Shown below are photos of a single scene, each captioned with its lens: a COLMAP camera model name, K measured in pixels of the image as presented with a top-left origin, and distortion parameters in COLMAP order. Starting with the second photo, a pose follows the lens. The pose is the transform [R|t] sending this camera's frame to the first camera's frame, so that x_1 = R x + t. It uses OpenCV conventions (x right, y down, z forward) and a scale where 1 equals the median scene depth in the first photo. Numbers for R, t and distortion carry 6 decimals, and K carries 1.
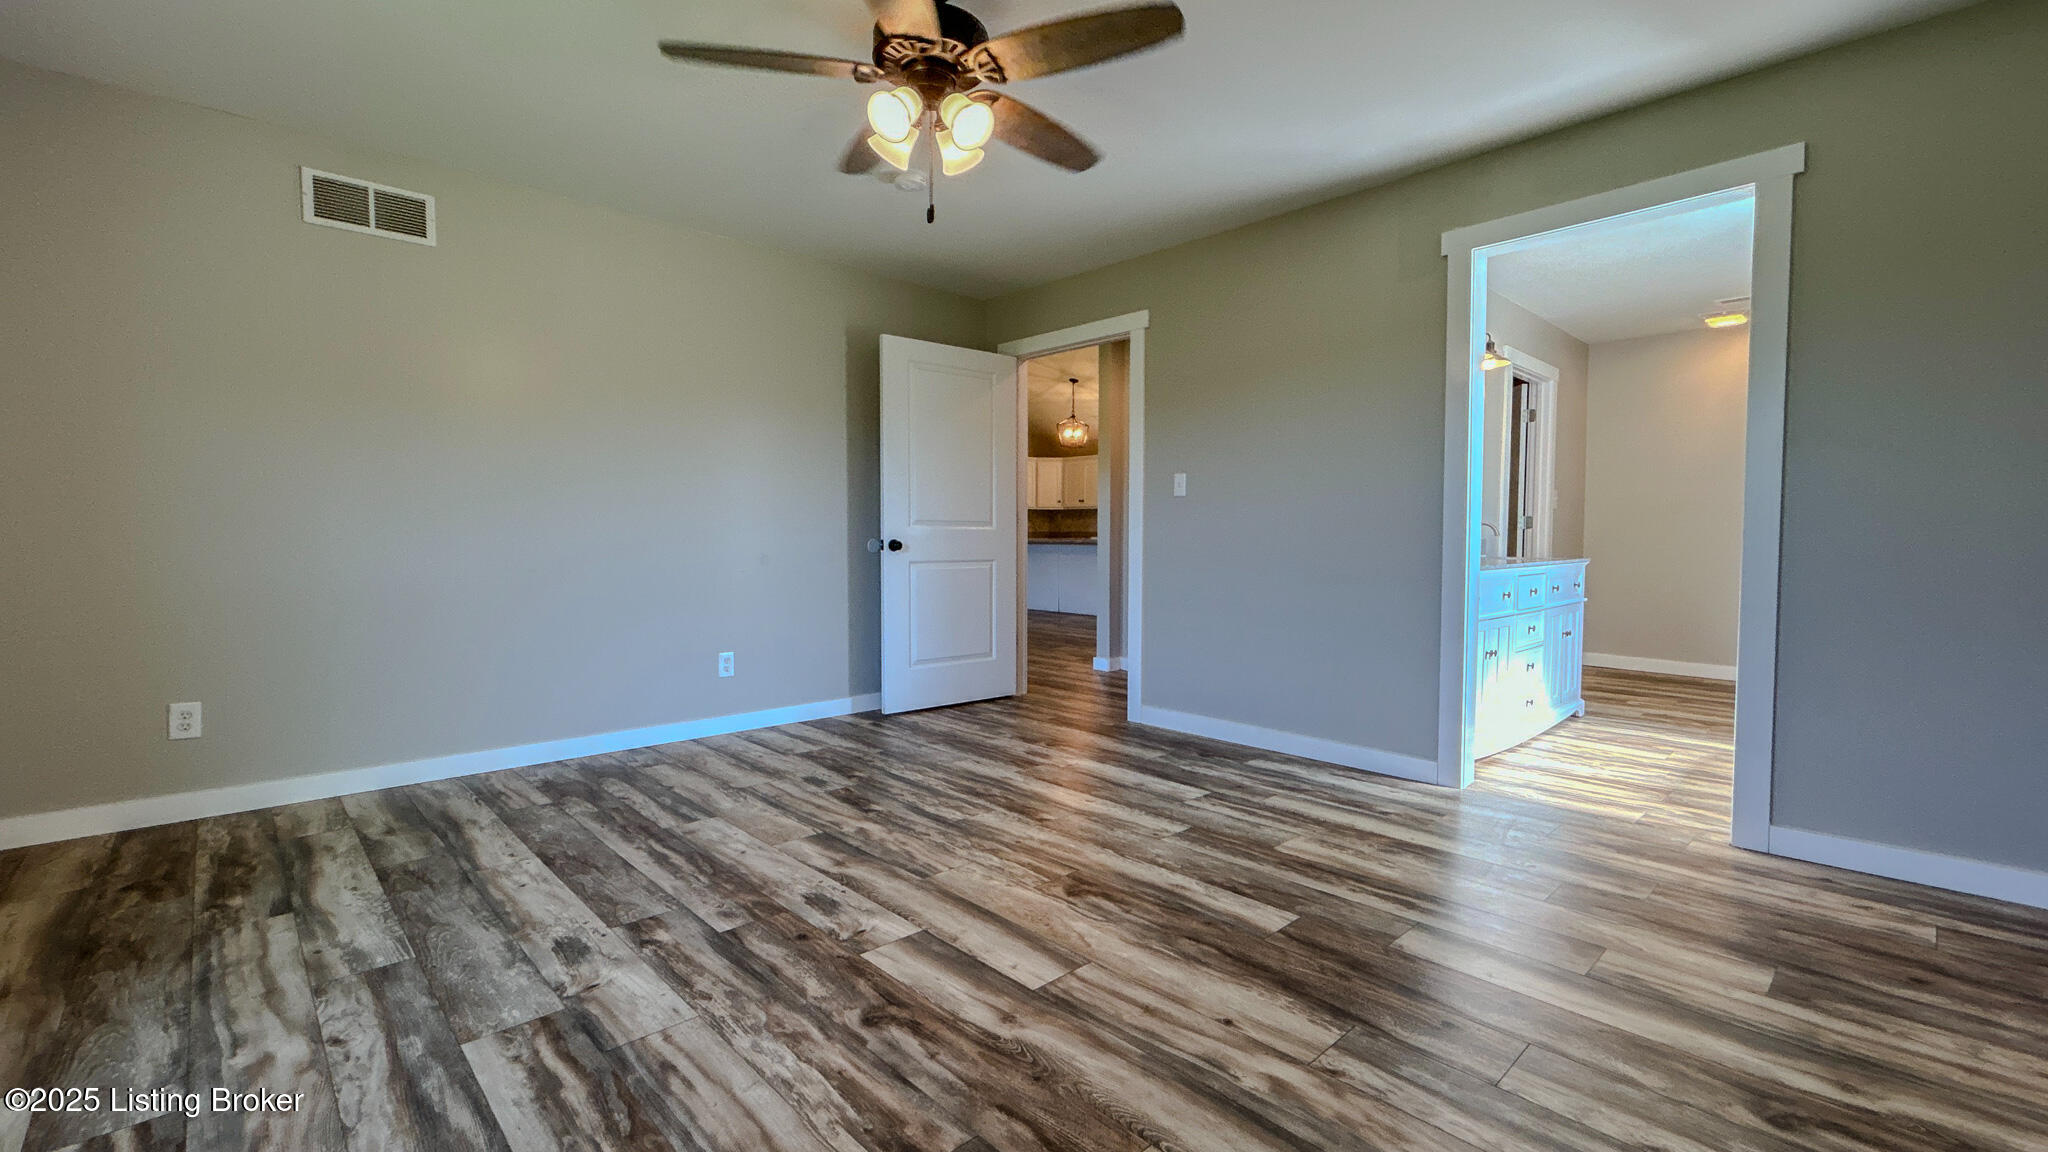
lens RADIAL K [[864.2, 0, 1028.5], [0, 864.2, 571.8], [0, 0, 1]] dist [-0.003166, 0.002922]
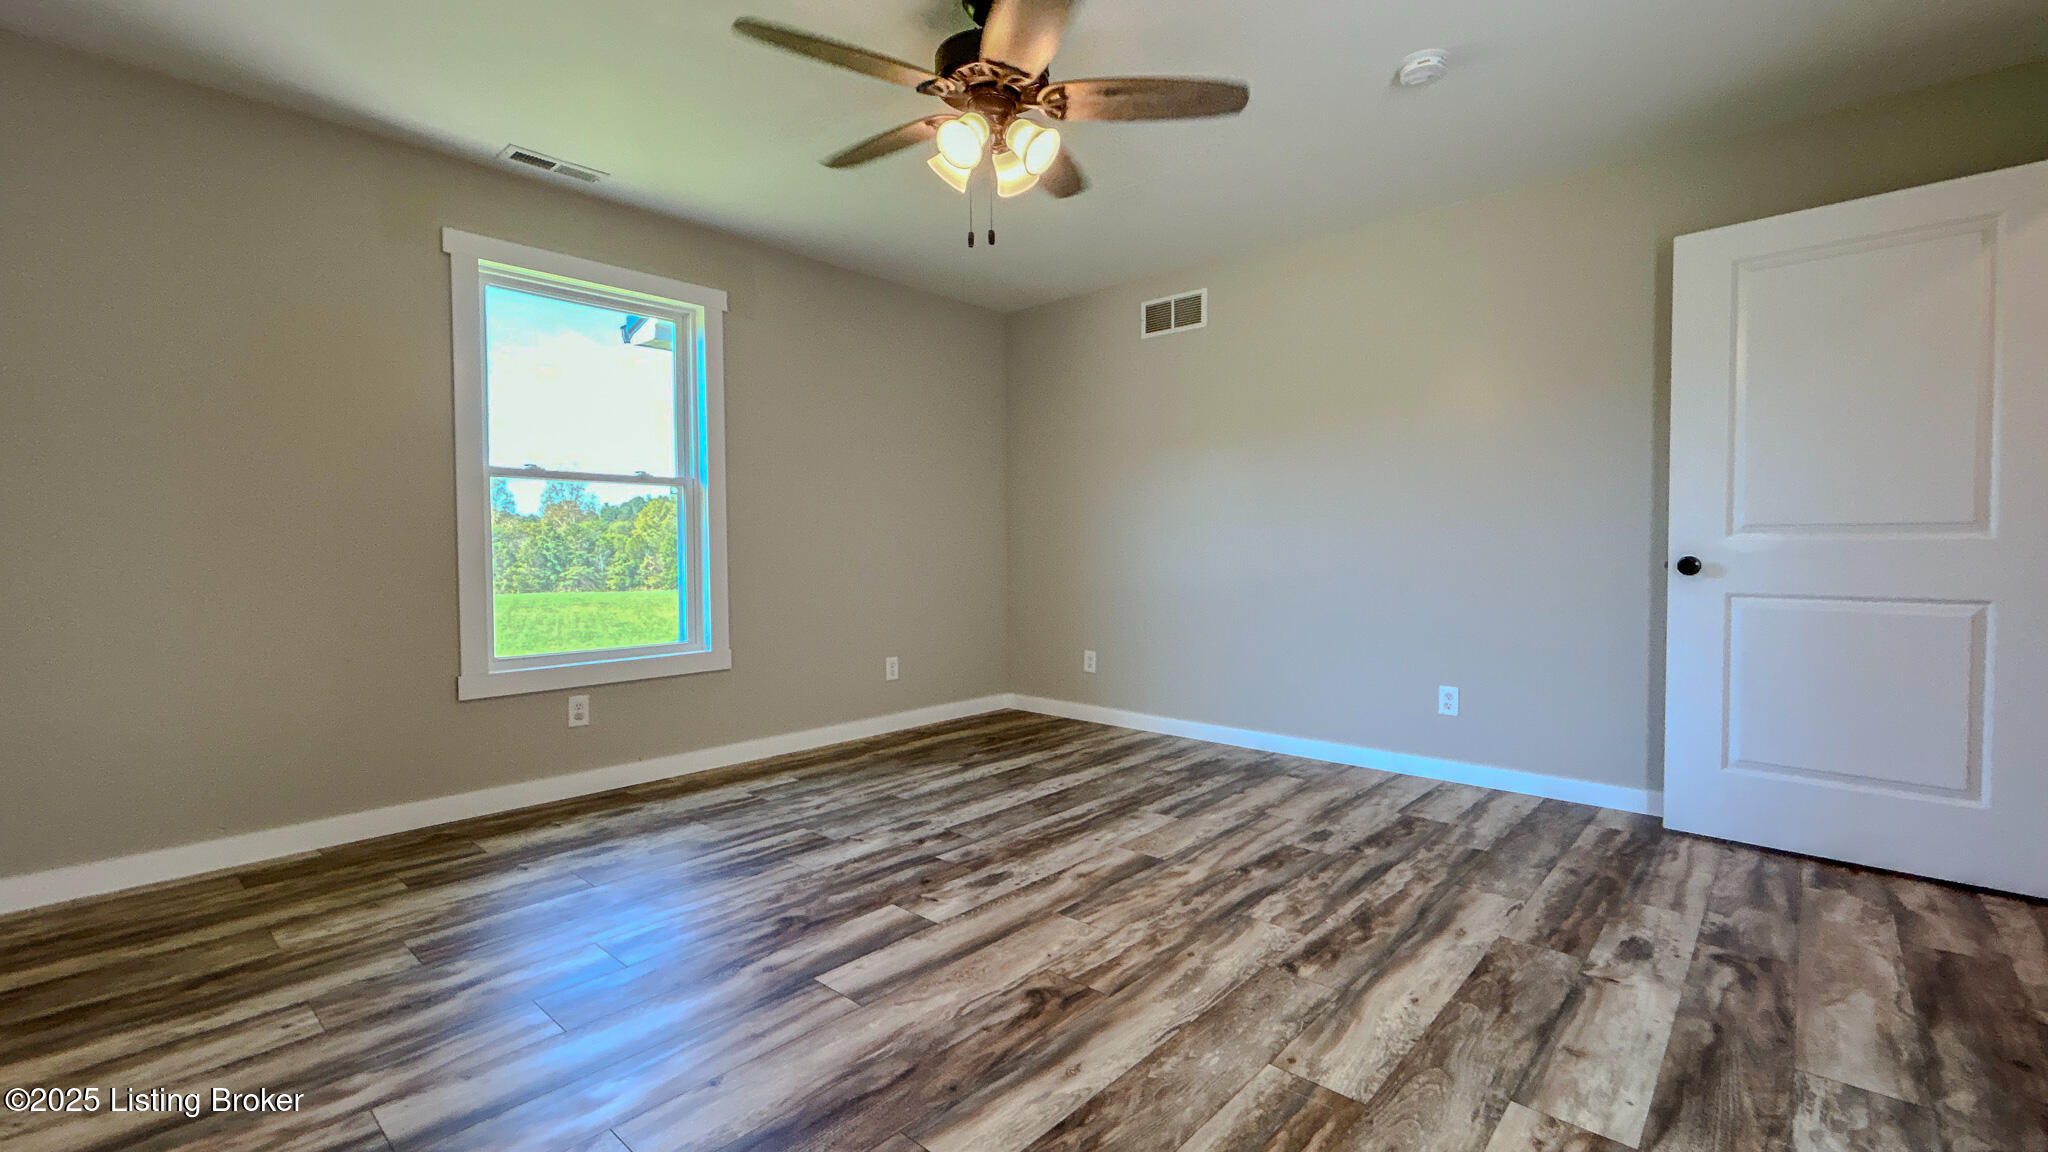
lens RADIAL K [[871.9, 0, 1019.9], [0, 871.9, 574.9], [0, 0, 1]] dist [-0.003533, 0.000177]
pose [[0.082868, 0.031207, -0.996072, 0.855263], [-0.039189, 0.998838, 0.028034, -0.046266], [0.995790, 0.036712, 0.083995, 0.895762]]
